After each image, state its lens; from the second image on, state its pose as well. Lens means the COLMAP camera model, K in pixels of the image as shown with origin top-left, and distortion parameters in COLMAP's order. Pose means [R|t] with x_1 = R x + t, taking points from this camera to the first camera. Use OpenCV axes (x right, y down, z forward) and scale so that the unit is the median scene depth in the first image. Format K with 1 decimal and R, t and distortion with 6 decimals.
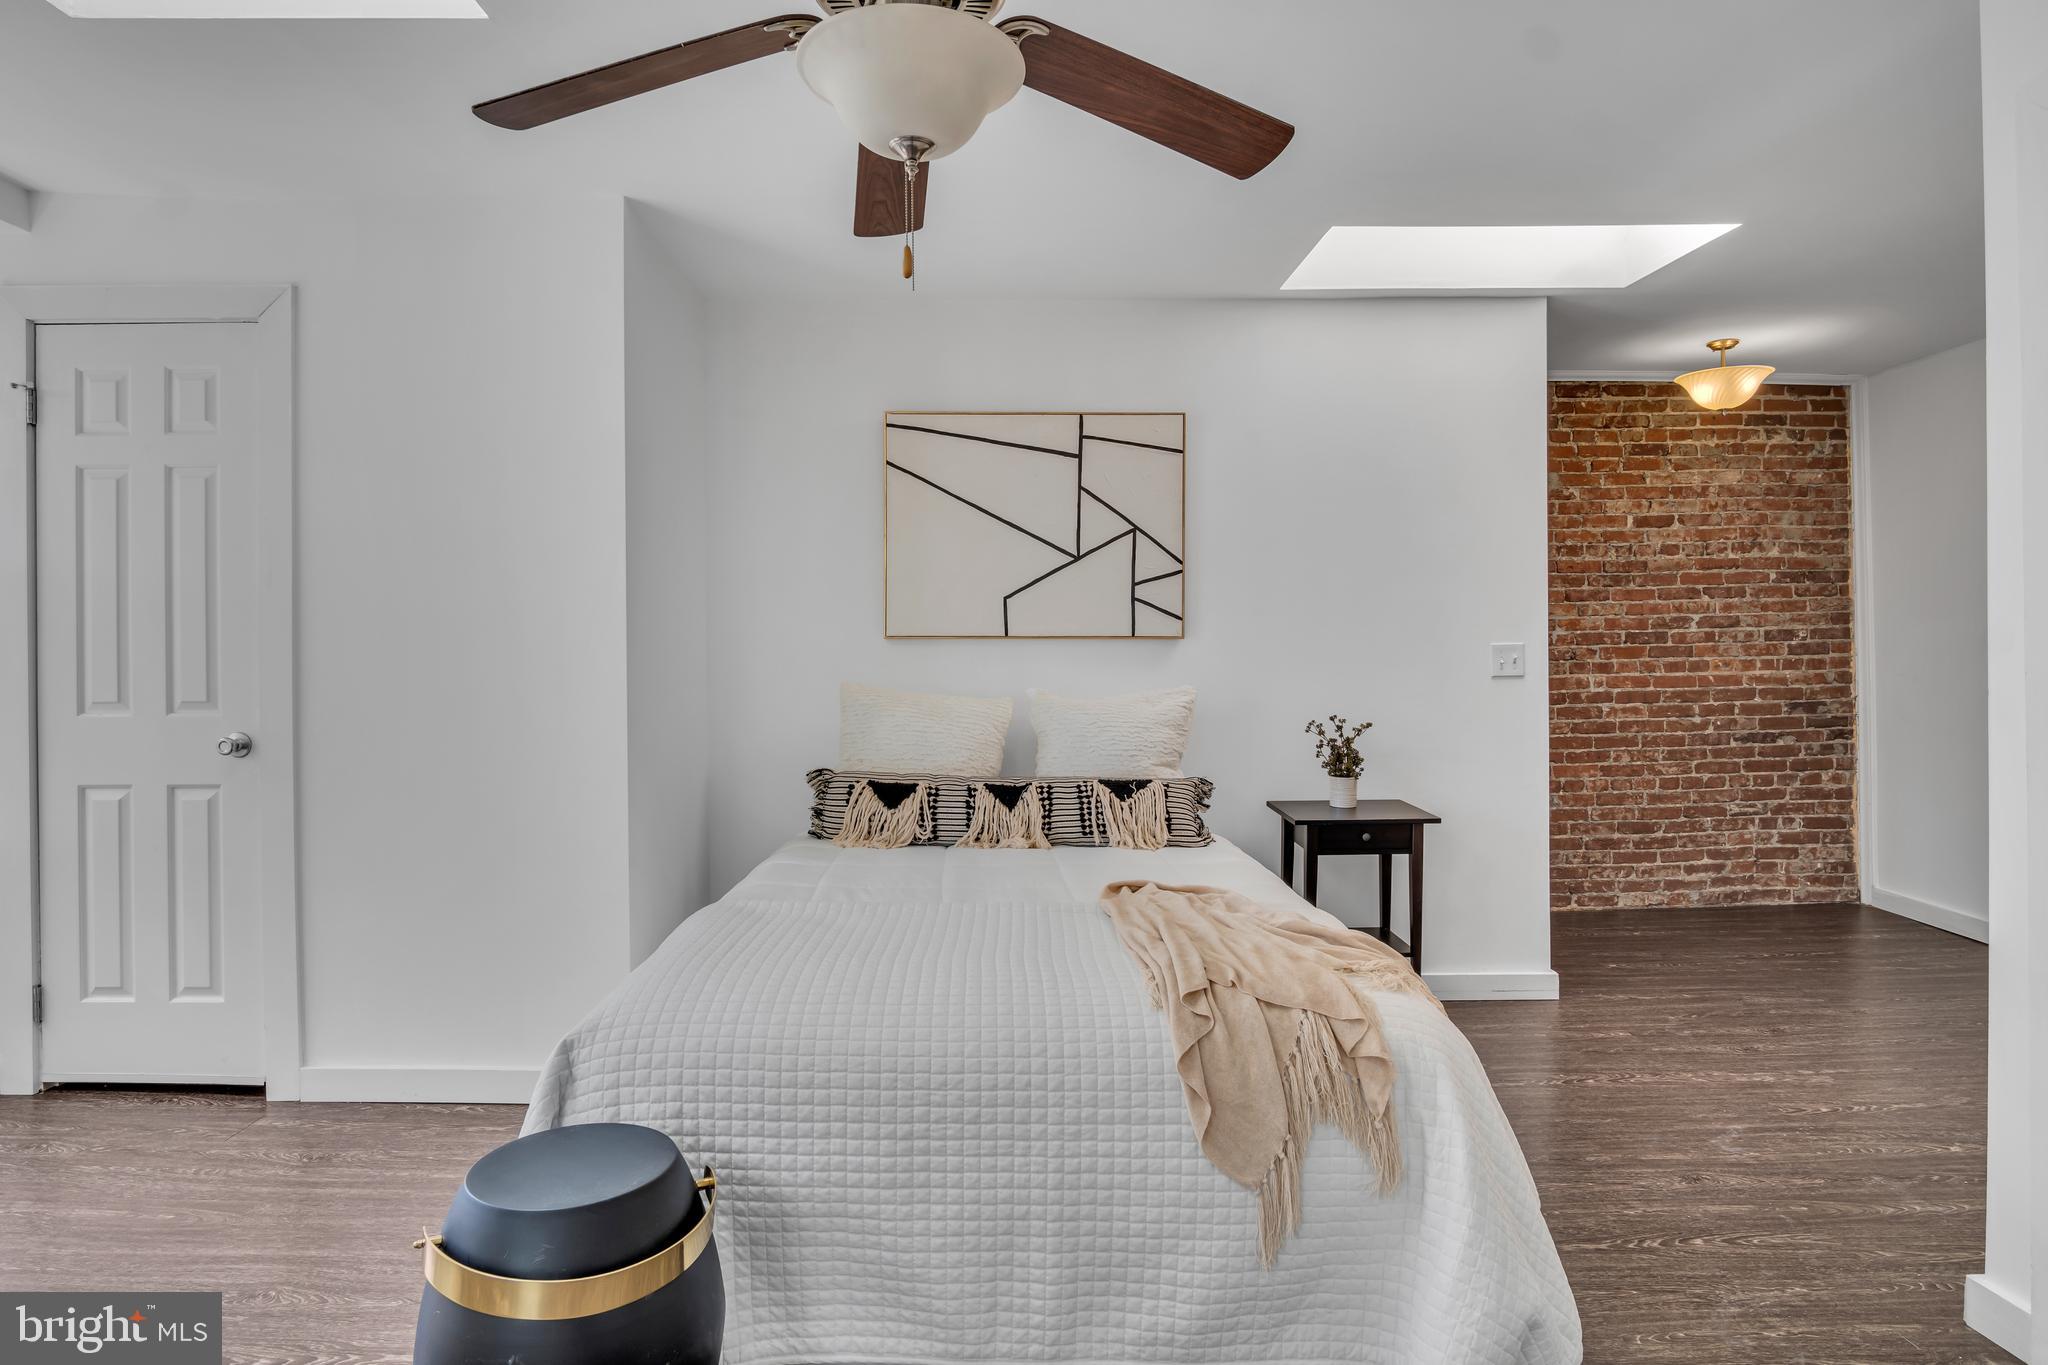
lens RADIAL K [[1116.3, 0, 1021.2], [0, 1116.3, 668.5], [0, 0, 1]] dist [-0.037140, 0.011384]
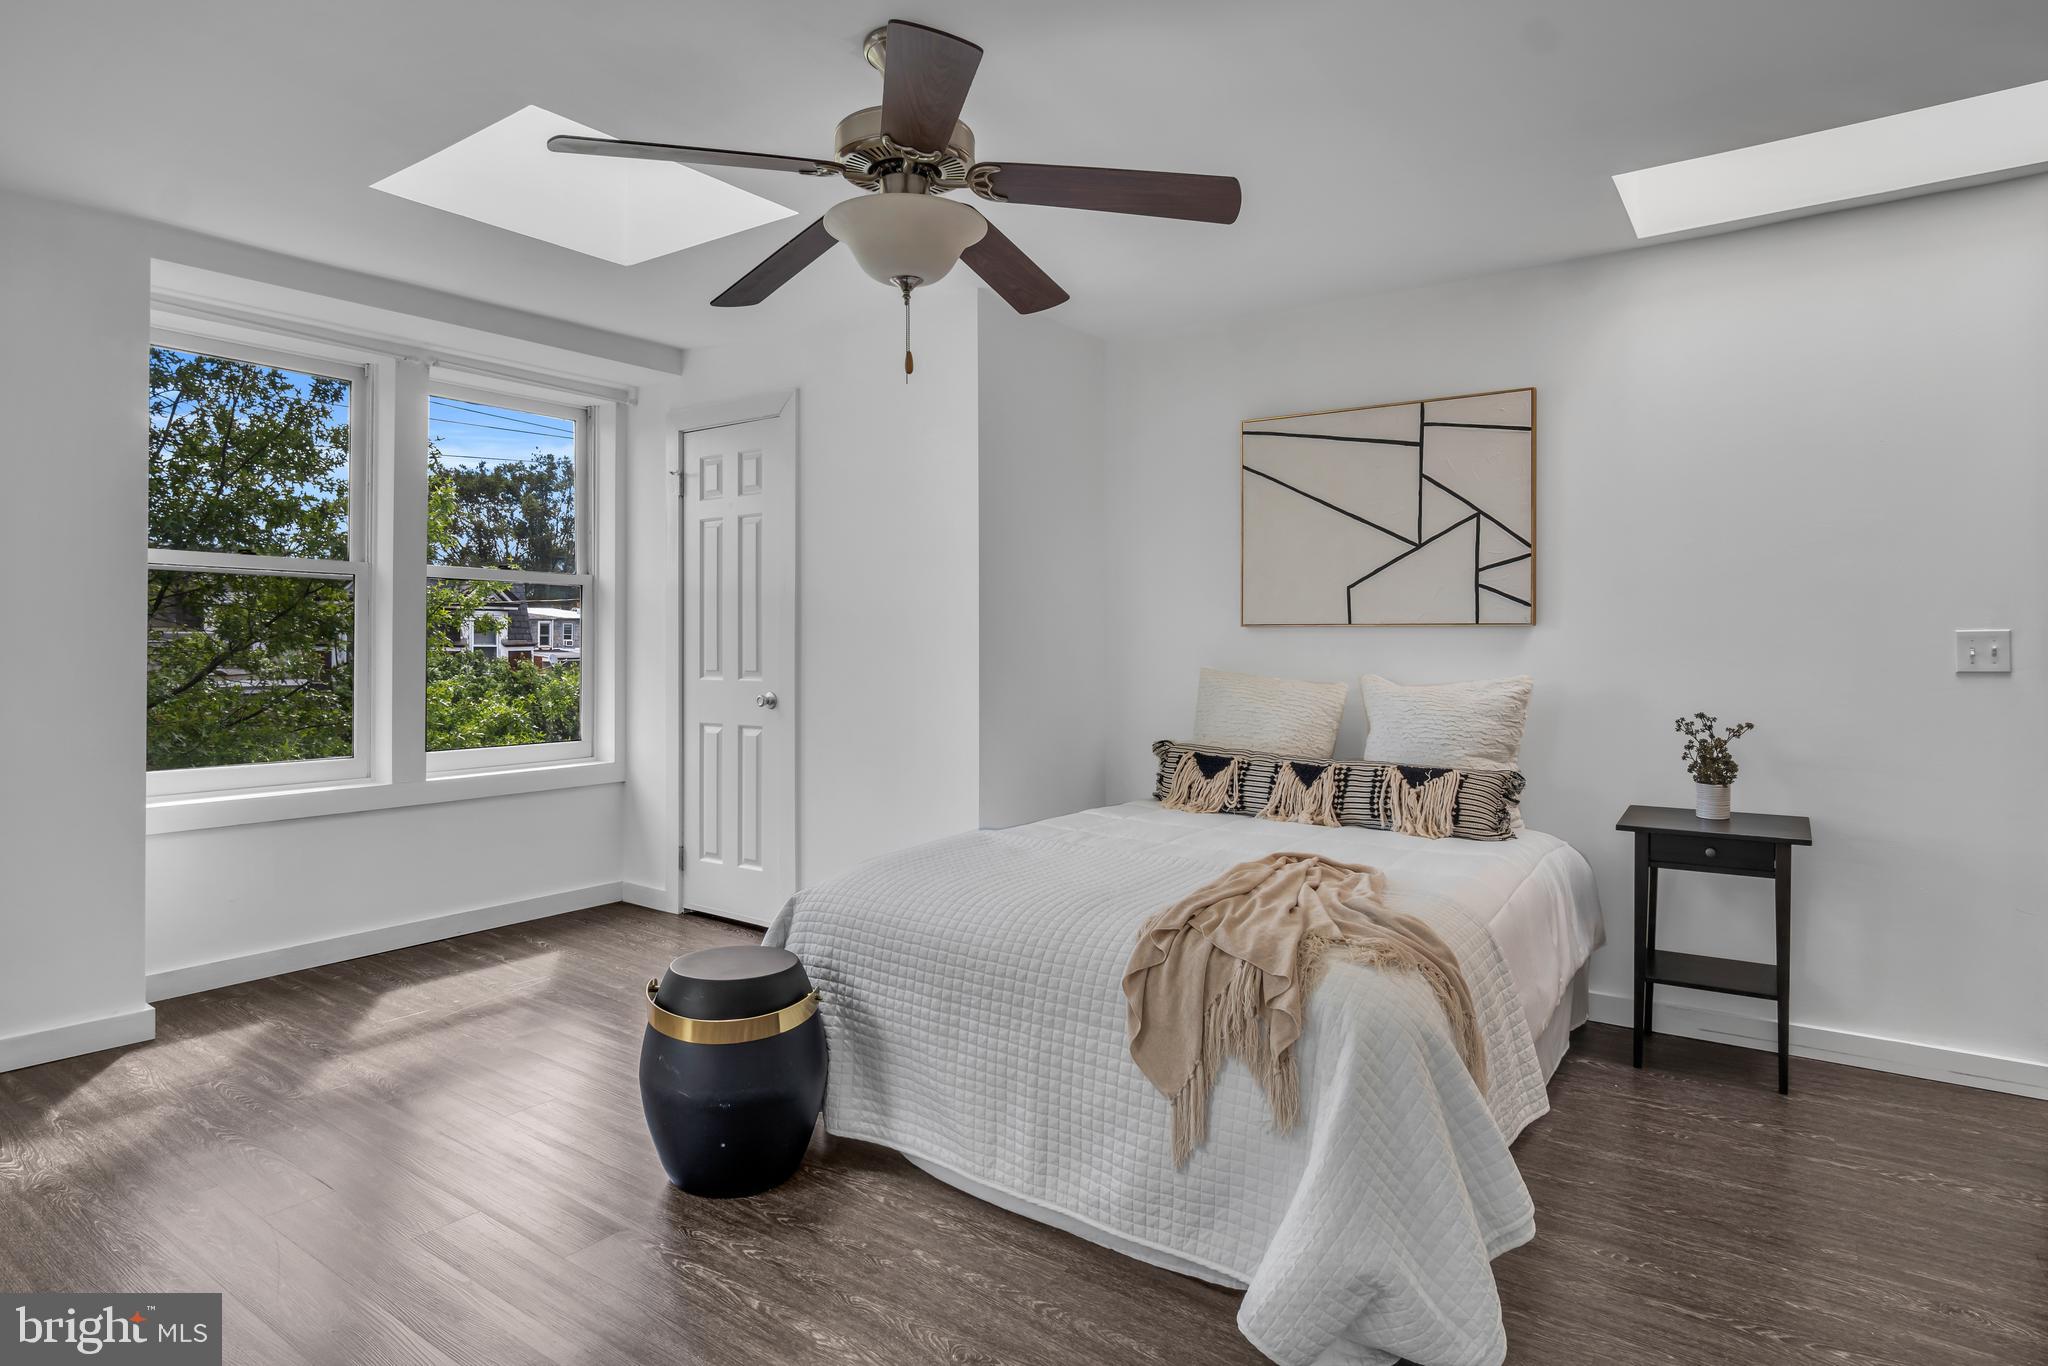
lens RADIAL K [[1116.3, 0, 1021.2], [0, 1116.3, 669.0], [0, 0, 1]] dist [-0.037140, 0.011384]
pose [[0.805799, 0.017405, -0.591934, 0.396883], [-0.010360, 0.999829, 0.015296, -0.000158], [0.592099, -0.006193, 0.805841, -0.017841]]
